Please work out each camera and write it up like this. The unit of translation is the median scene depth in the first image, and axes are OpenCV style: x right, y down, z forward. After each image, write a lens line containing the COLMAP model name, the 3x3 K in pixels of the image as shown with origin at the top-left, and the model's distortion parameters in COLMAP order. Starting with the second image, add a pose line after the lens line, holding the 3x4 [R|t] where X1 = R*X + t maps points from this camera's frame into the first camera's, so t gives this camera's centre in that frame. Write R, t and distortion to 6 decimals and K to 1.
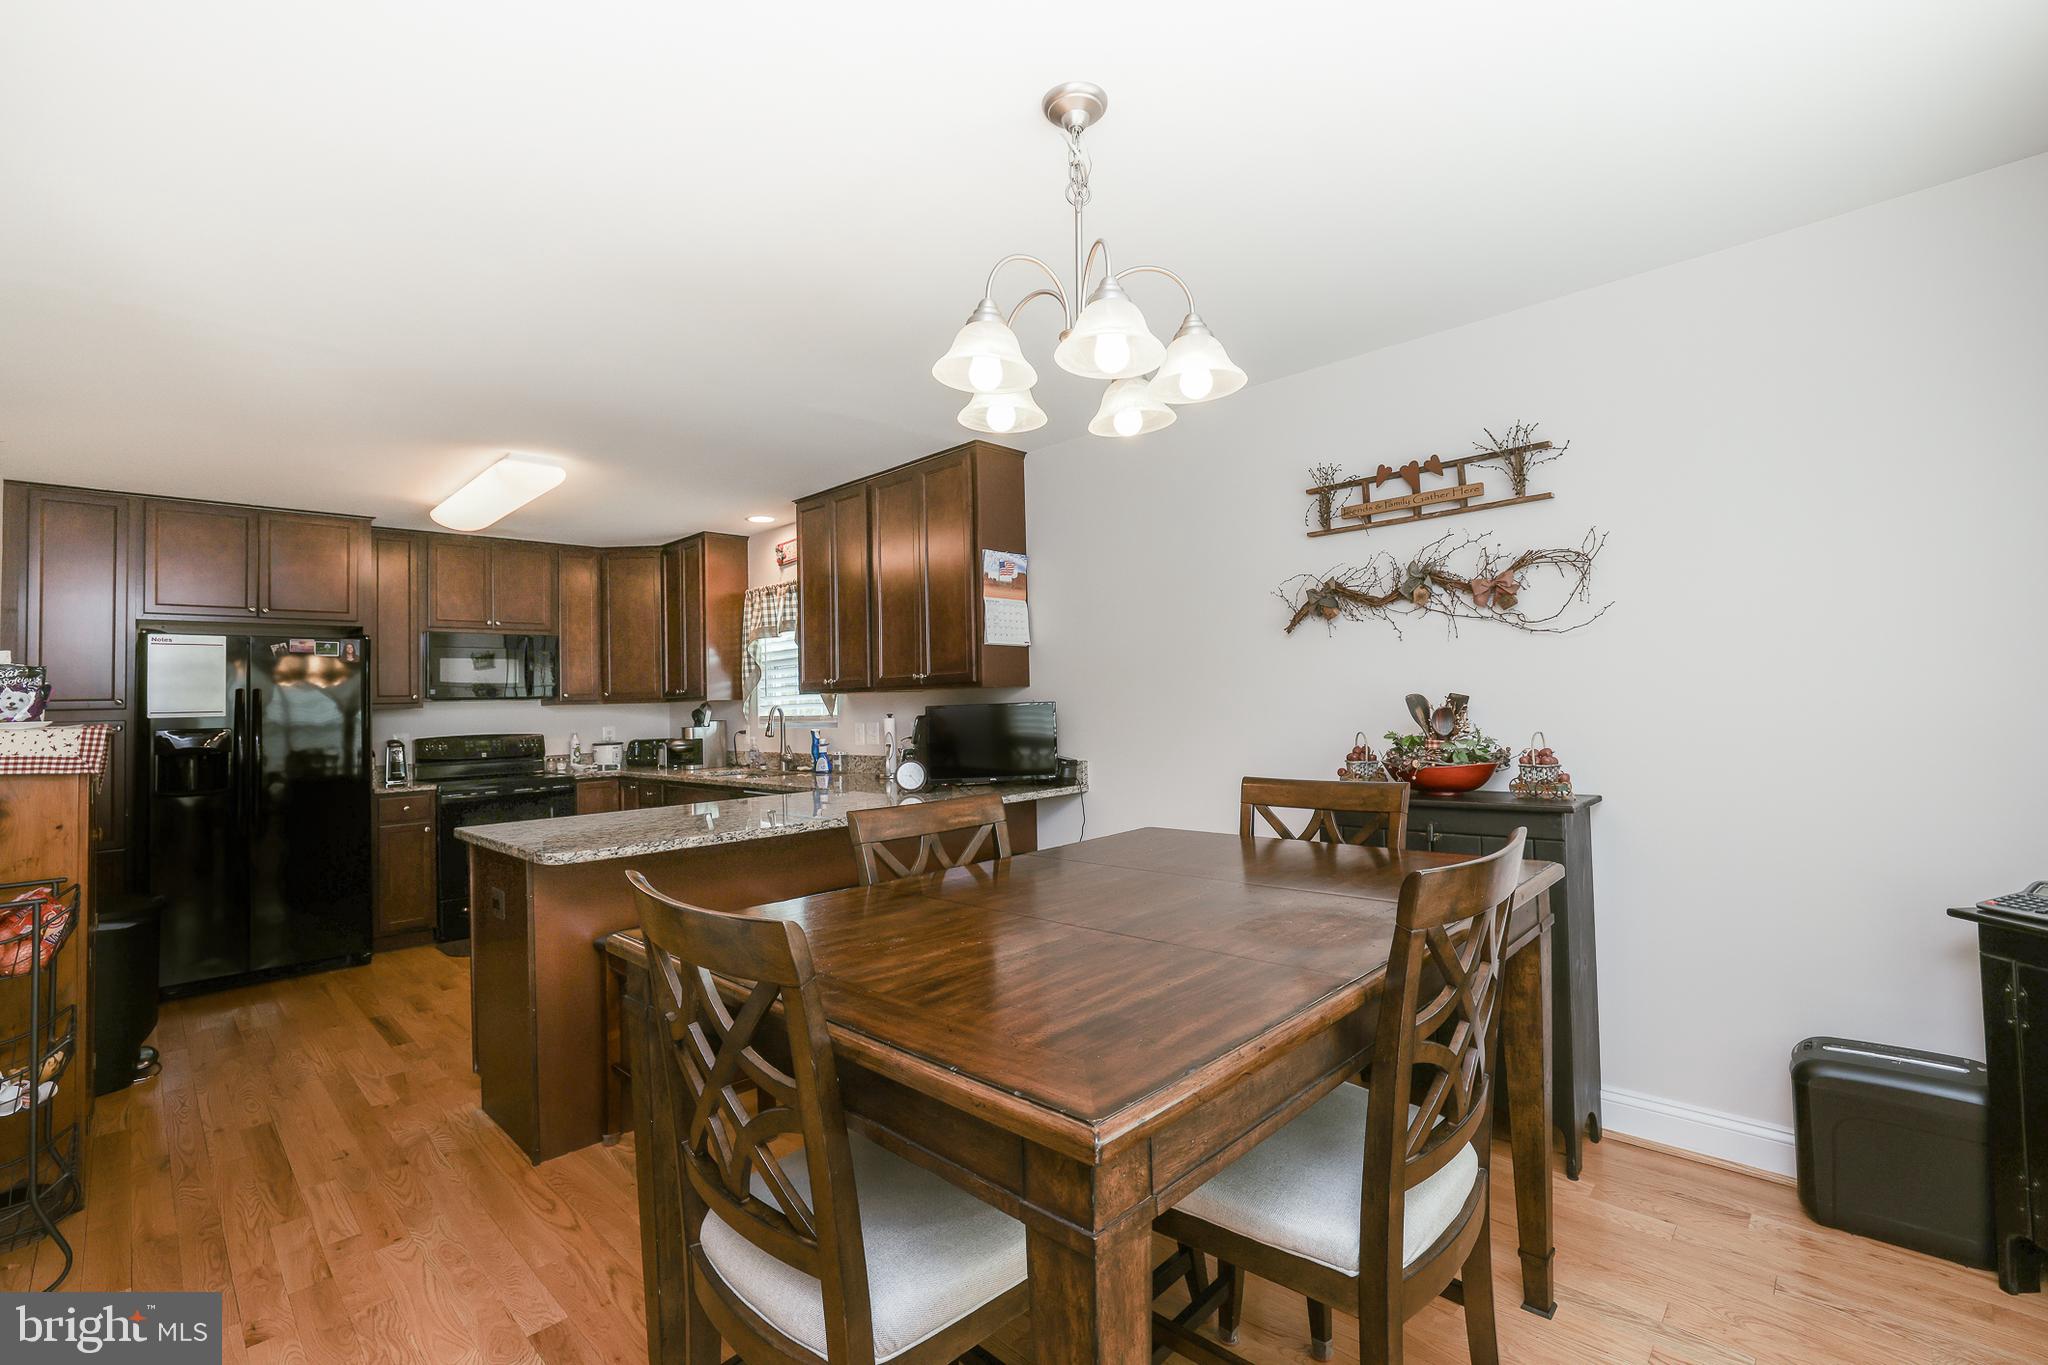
lens RADIAL K [[909.3, 0, 1021.3], [0, 909.3, 666.1], [0, 0, 1]] dist [-0.051112, 0.018398]
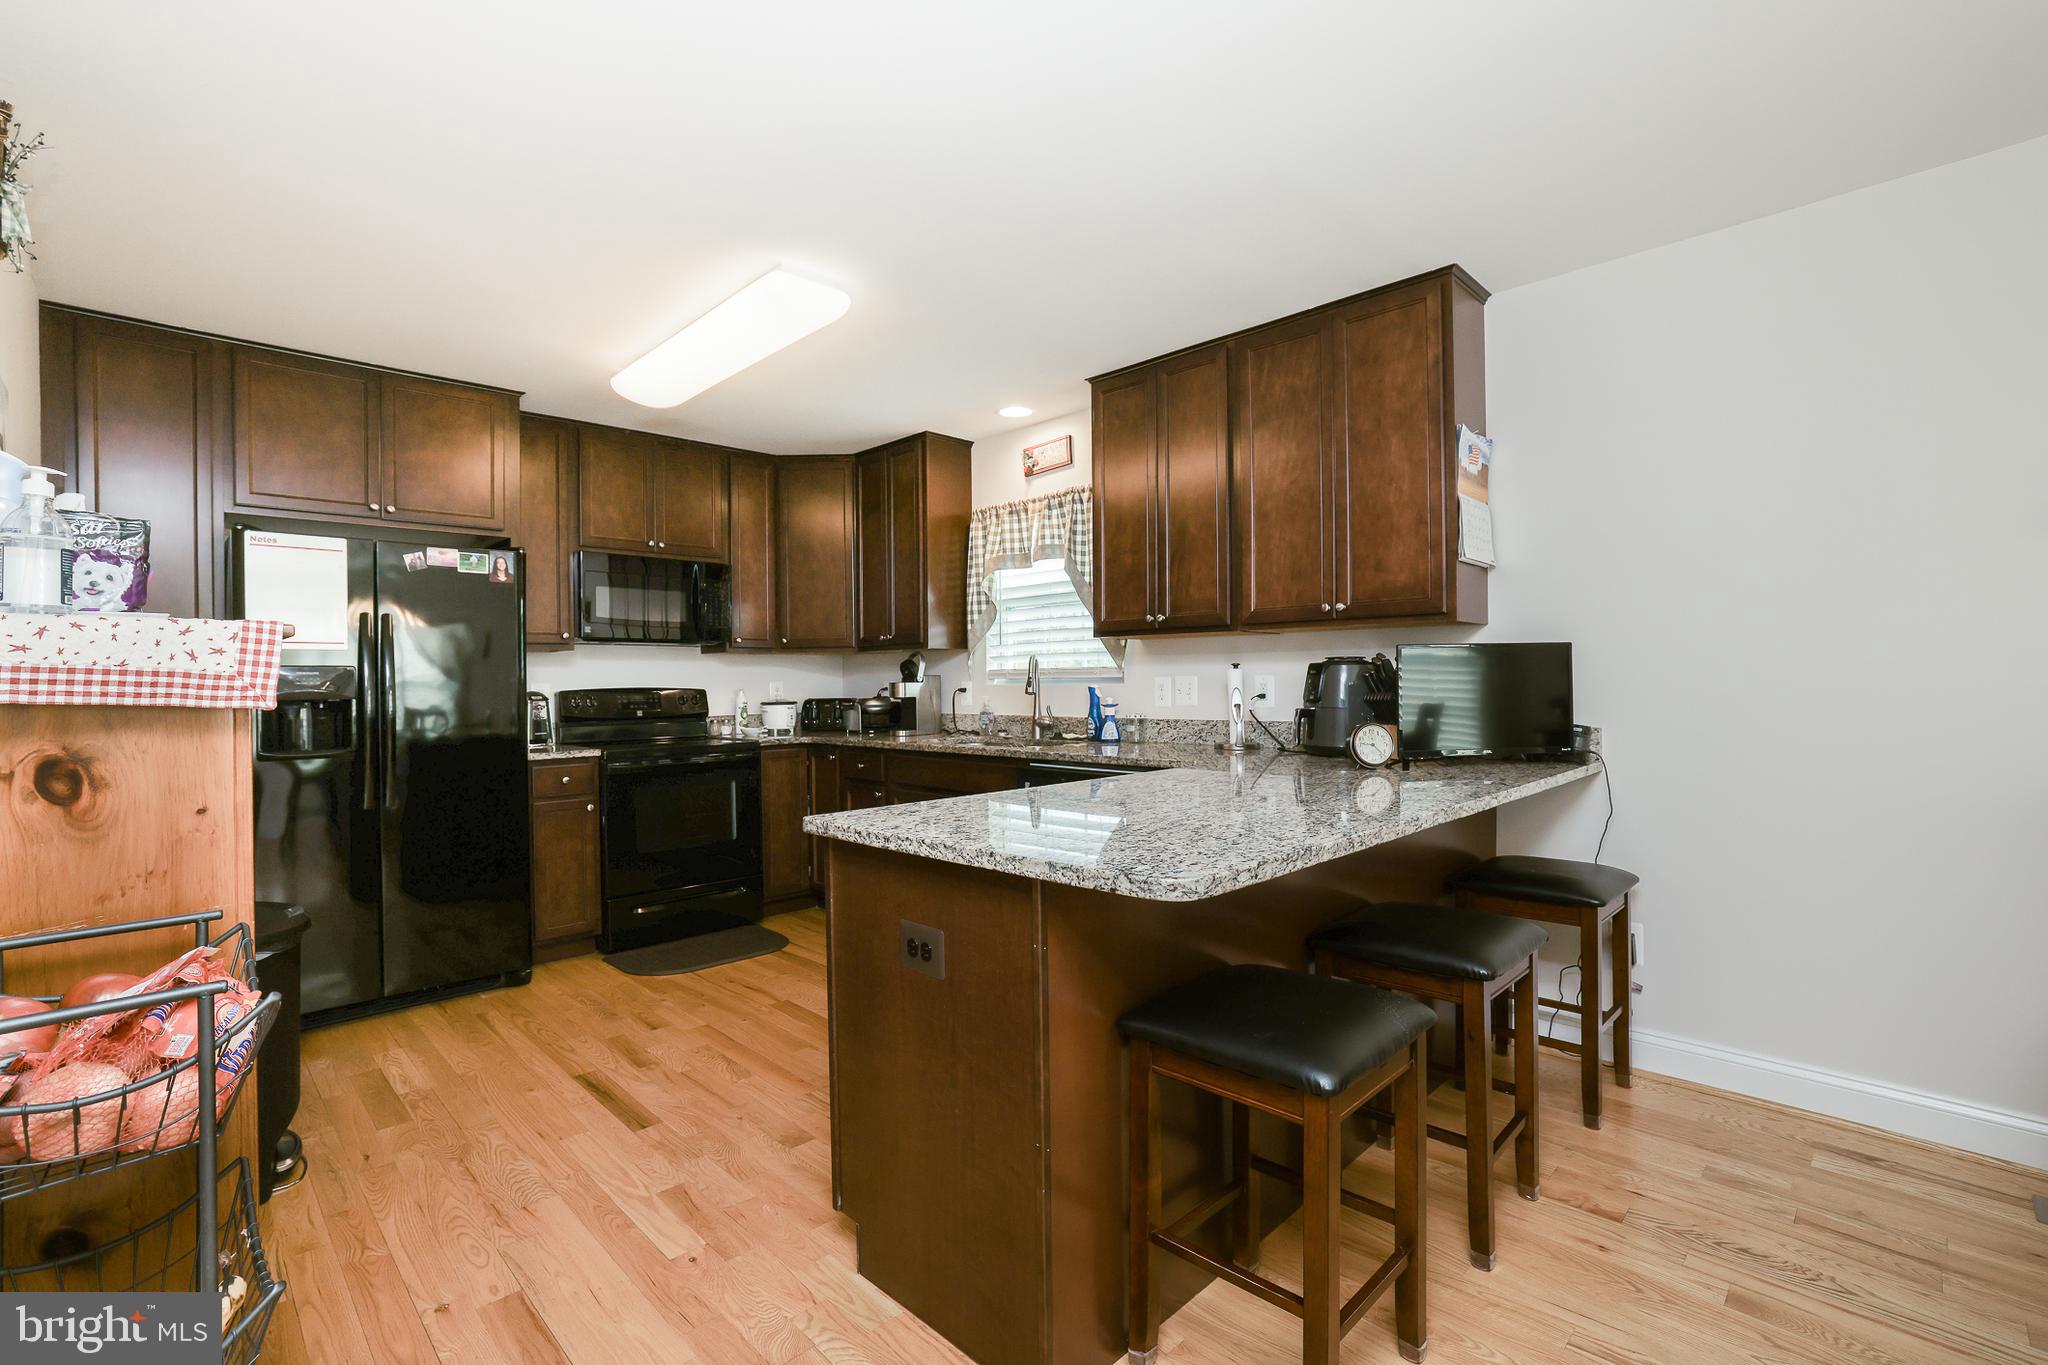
lens RADIAL K [[922.3, 0, 1024.0], [0, 922.3, 682.5], [0, 0, 1]] dist [-0.047801, 0.019836]
pose [[0.999727, 0.017852, -0.015051, -0.279777], [-0.017197, 0.998946, 0.042560, 0.035729], [0.015795, -0.042289, 0.998981, 0.223137]]
